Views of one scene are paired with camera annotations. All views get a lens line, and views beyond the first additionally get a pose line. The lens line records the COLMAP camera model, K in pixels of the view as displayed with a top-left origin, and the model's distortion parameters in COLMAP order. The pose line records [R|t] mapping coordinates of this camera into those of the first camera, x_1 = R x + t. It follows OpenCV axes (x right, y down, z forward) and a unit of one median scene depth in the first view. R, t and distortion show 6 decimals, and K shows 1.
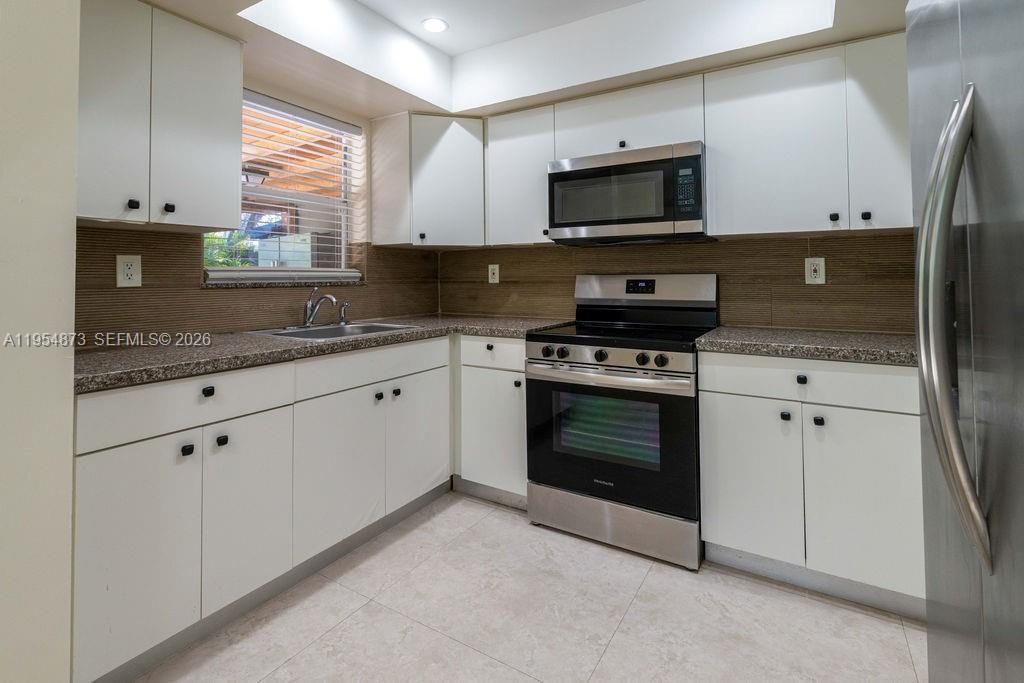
lens RADIAL K [[479.2, 0, 526.7], [0, 479.2, 263.2], [0, 0, 1]] dist [0.000548, 0.000025]
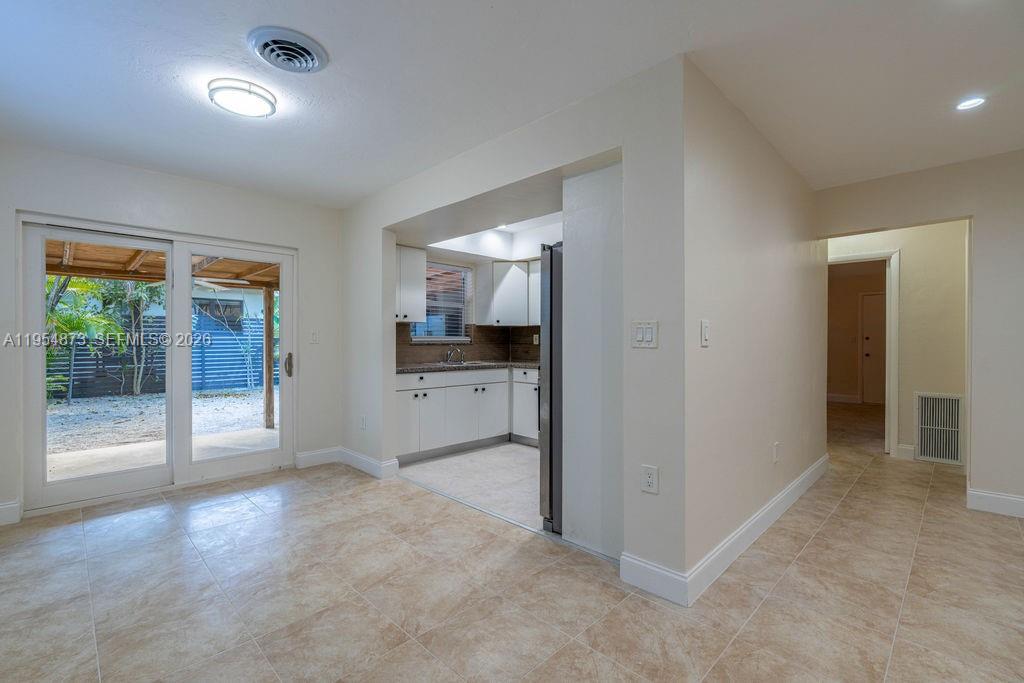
lens RADIAL K [[459.3, 0, 512.0], [0, 459.3, 341.5], [0, 0, 1]] dist [0.022710, 0.000070]
pose [[0.966896, 0.010696, -0.254947, 0.394102], [-0.001761, 0.999377, 0.035251, -0.044548], [0.255165, -0.033635, 0.966312, -1.031446]]
